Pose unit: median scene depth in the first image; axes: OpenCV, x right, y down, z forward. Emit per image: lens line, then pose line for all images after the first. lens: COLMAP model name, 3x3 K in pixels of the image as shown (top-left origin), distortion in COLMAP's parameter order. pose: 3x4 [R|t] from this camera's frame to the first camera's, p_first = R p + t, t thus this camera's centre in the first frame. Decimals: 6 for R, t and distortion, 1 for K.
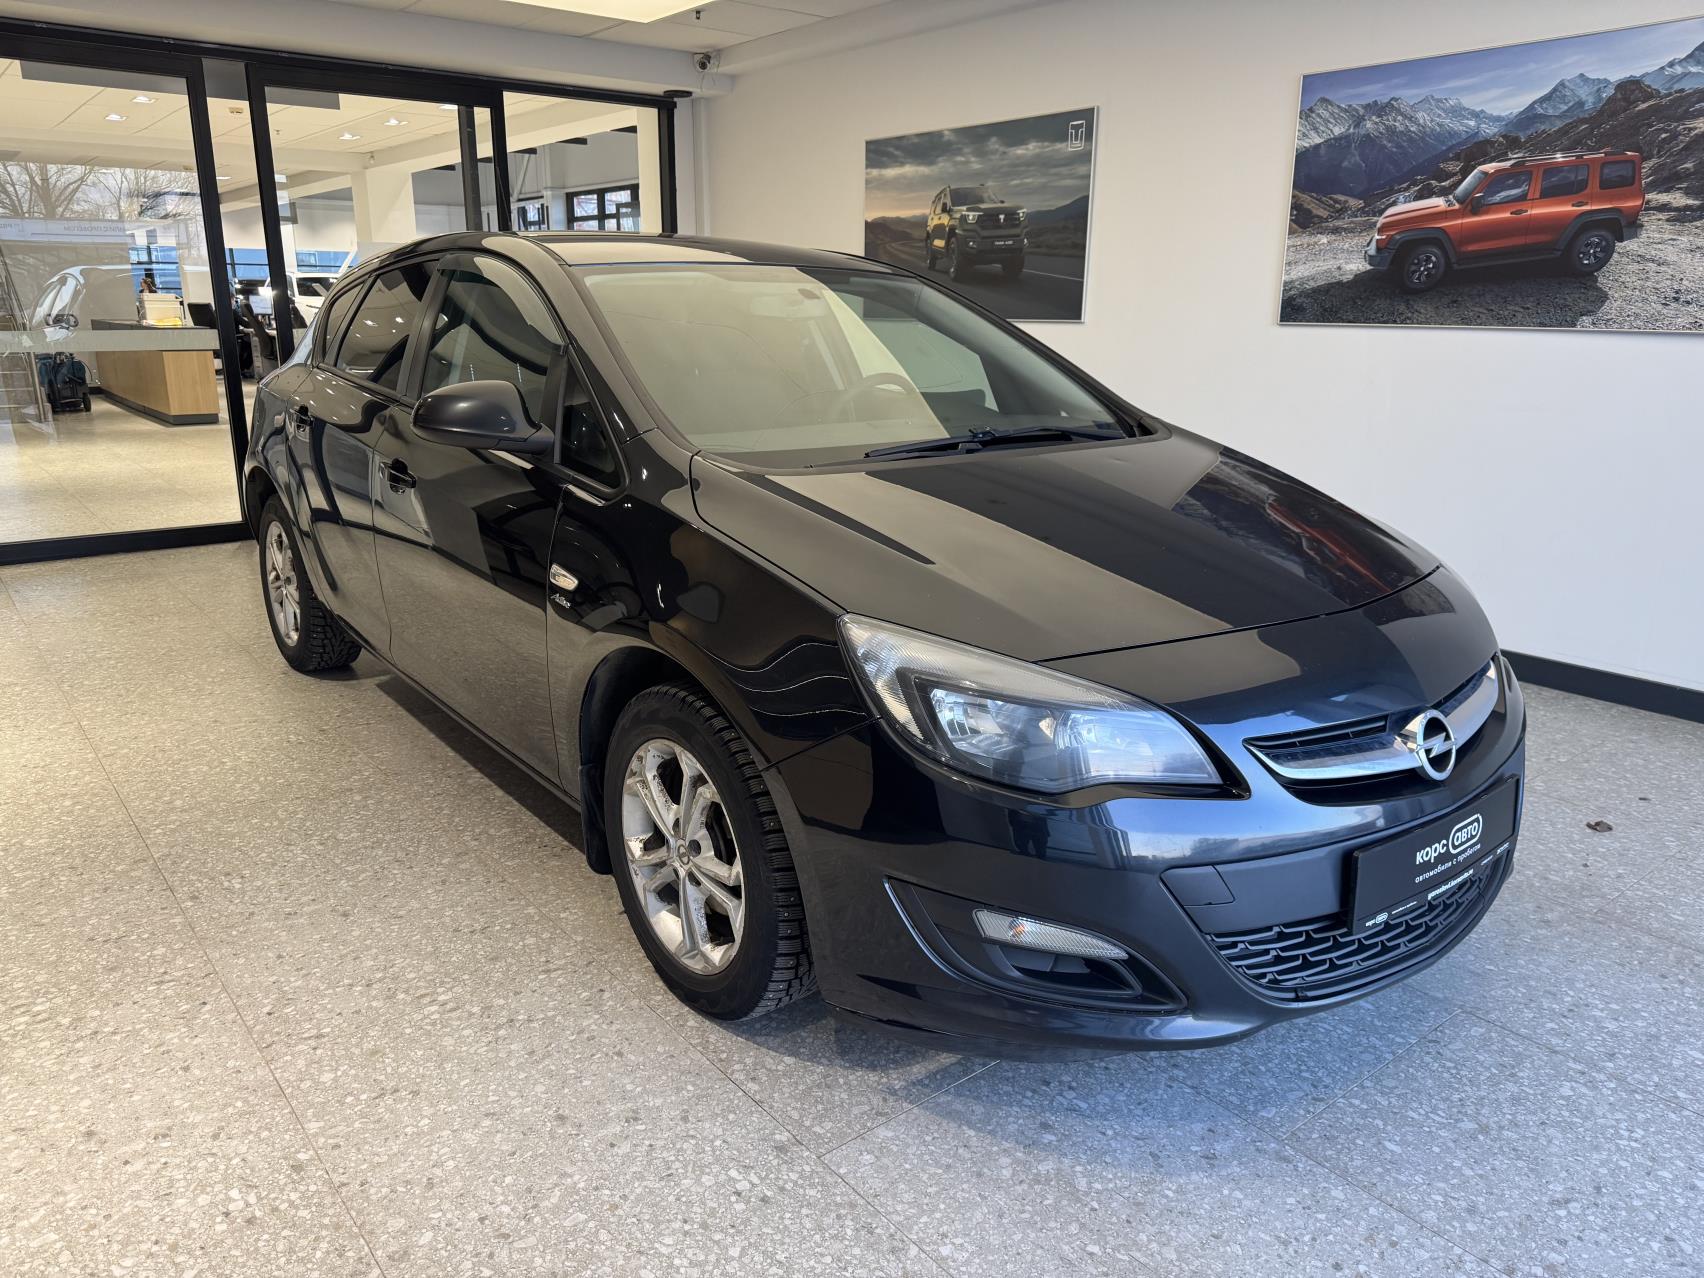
lens RADIAL K [[1204.0, 0, 848.1], [0, 1204.0, 636.1], [0, 0, 1]] dist [-0.022943, -0.000147]
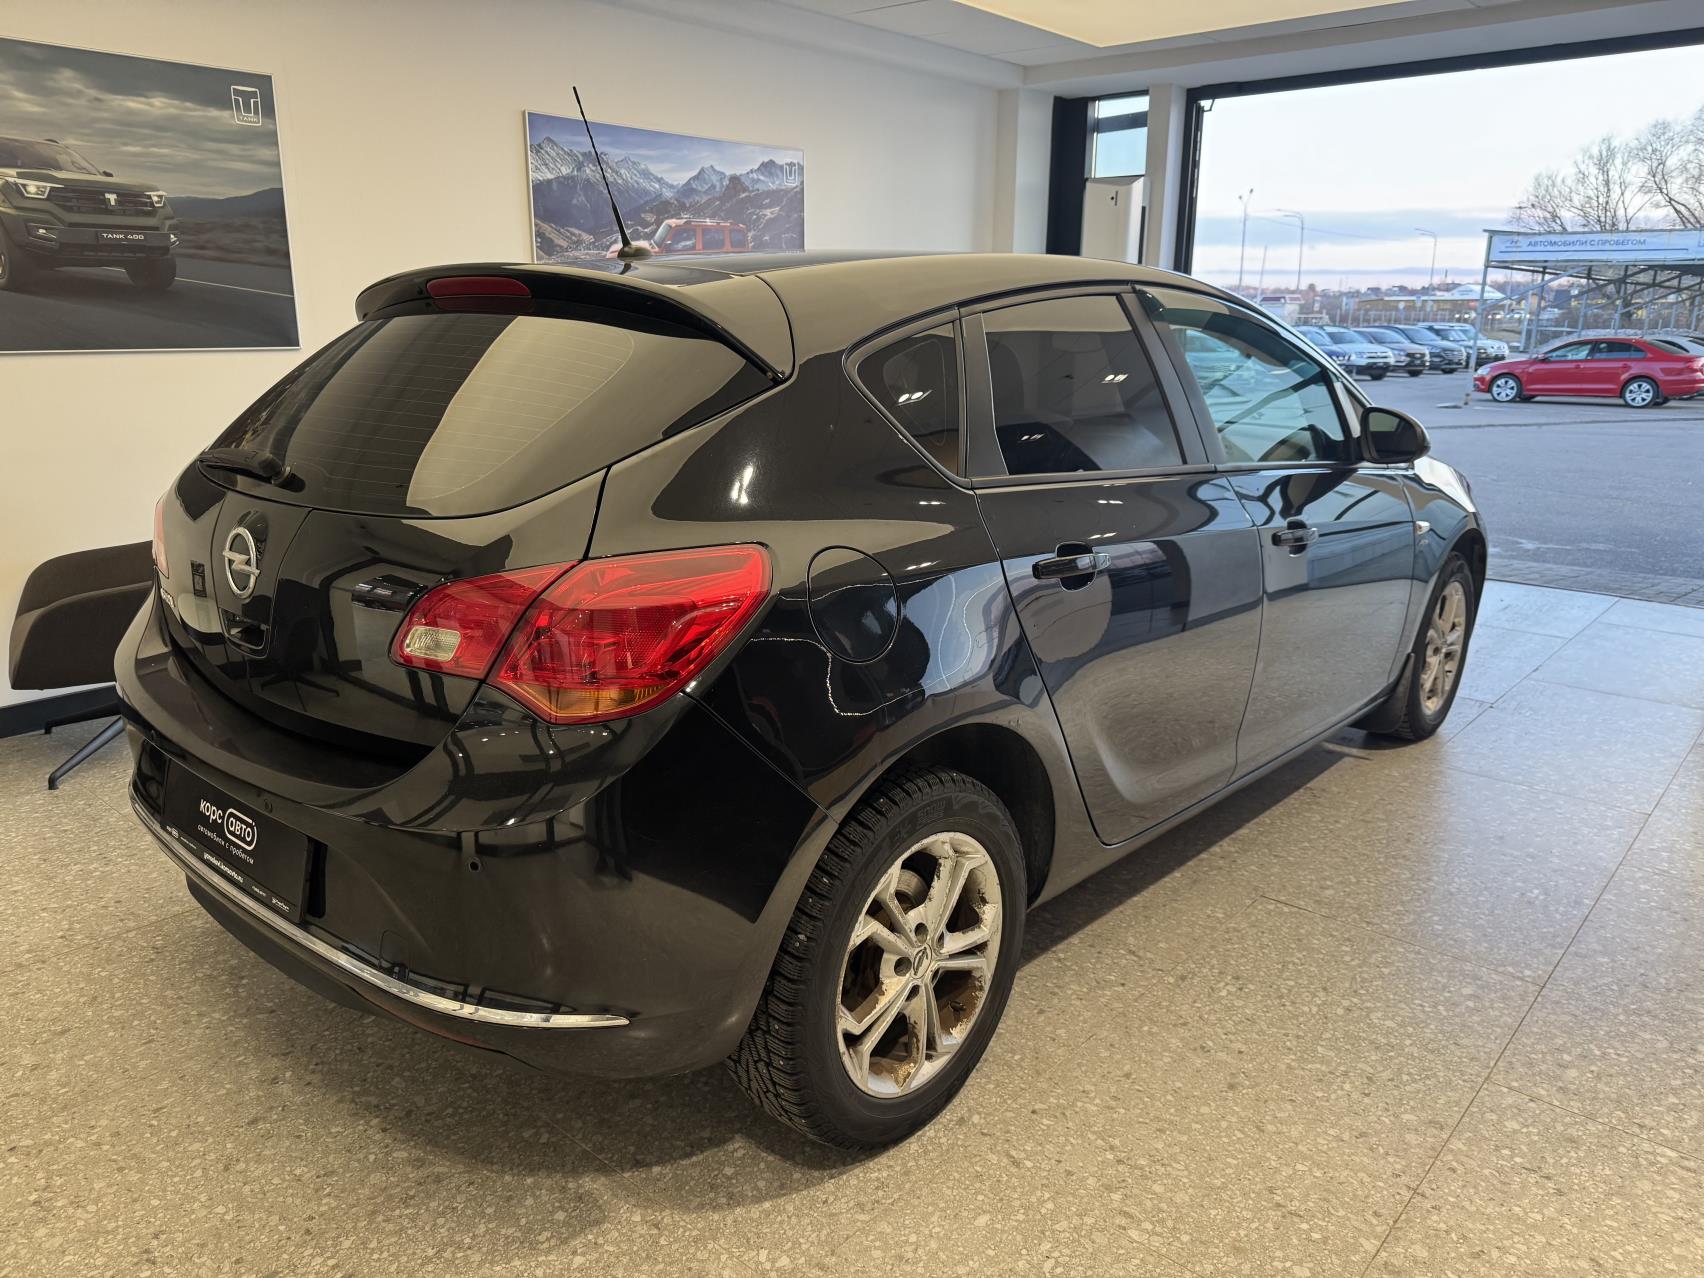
lens RADIAL K [[1204.0, 0, 846.9], [0, 1204.0, 642.9], [0, 0, 1]] dist [-0.022943, -0.000147]
pose [[-0.163325, -0.268098, 0.949446, -0.824998], [0.248425, 0.920183, 0.302569, -0.290050], [-0.954783, 0.285284, -0.083687, 0.969300]]
